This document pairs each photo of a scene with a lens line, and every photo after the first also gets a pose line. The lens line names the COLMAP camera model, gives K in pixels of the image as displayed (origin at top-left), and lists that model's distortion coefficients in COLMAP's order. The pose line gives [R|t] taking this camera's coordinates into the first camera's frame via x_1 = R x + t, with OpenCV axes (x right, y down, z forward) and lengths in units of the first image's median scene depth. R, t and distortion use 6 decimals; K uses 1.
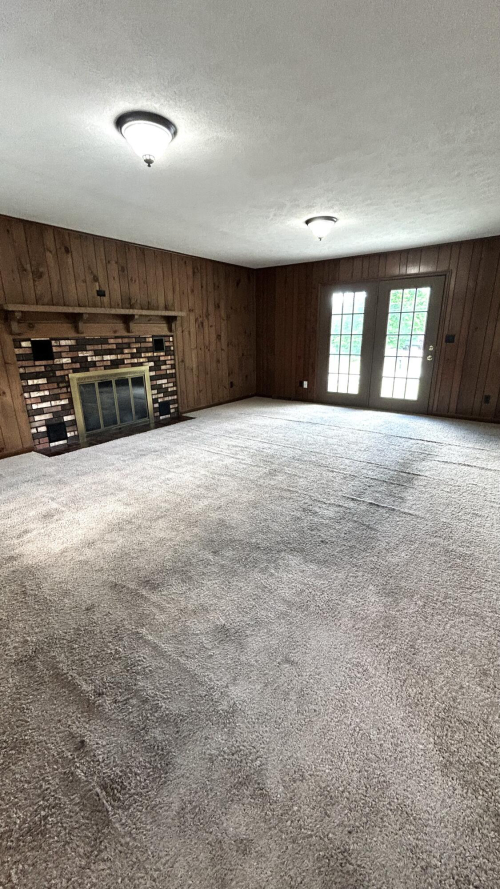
lens RADIAL K [[359.4, 0, 249.3], [0, 359.4, 442.2], [0, 0, 1]] dist [-0.002903, 0.002768]
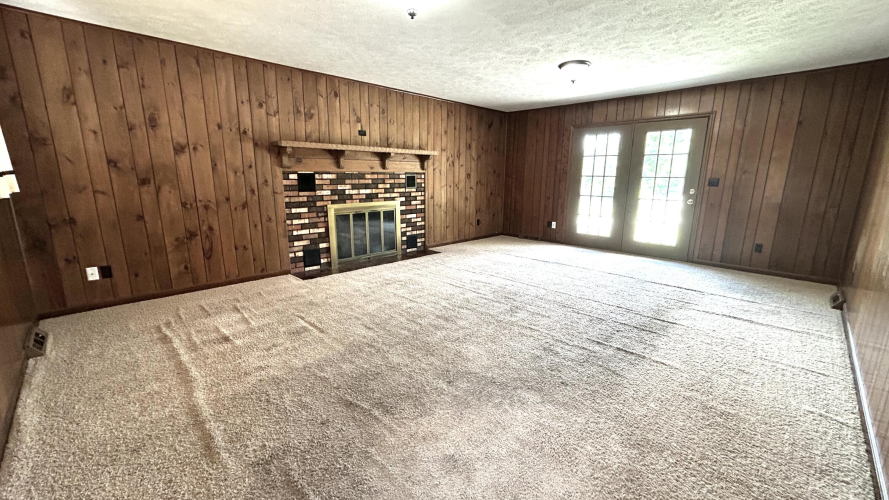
lens RADIAL K [[359.4, 0, 444.4], [0, 359.4, 249.5], [0, 0, 1]] dist [-0.002903, 0.002768]
pose [[0.988451, 0.051147, -0.142647, 0.006618], [-0.064001, 0.994148, -0.087031, 0.015032], [0.137361, 0.095156, 0.985940, -0.005607]]
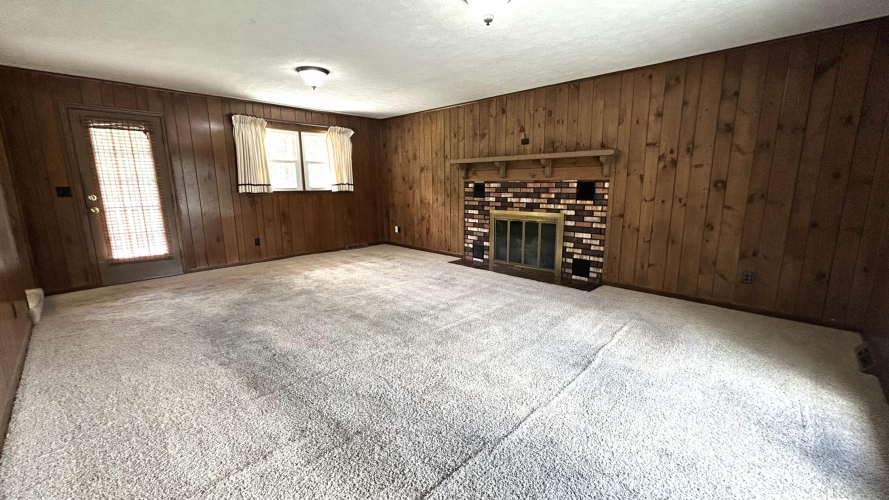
lens RADIAL K [[359.4, 0, 446.8], [0, 359.4, 251.7], [0, 0, 1]] dist [-0.002903, 0.002768]
pose [[-0.125691, 0.205095, -0.970638, 0.725310], [-0.281871, 0.930692, 0.233155, -0.289051], [0.951184, 0.302900, -0.059169, 0.930053]]
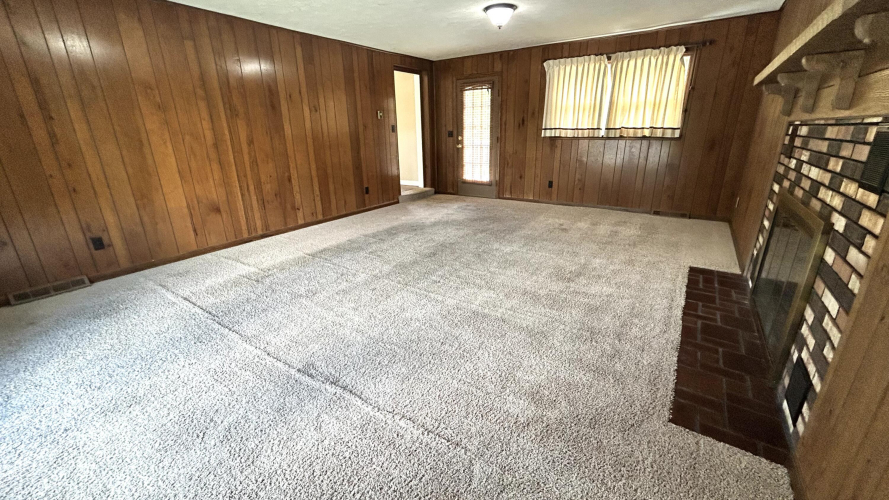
lens RADIAL K [[359.4, 0, 442.9], [0, 359.4, 253.6], [0, 0, 1]] dist [-0.002903, 0.002768]
pose [[-0.998699, 0.043171, -0.027124, 0.045799], [0.018972, 0.808467, 0.588236, -0.427514], [0.047323, 0.586956, -0.808235, 1.423971]]
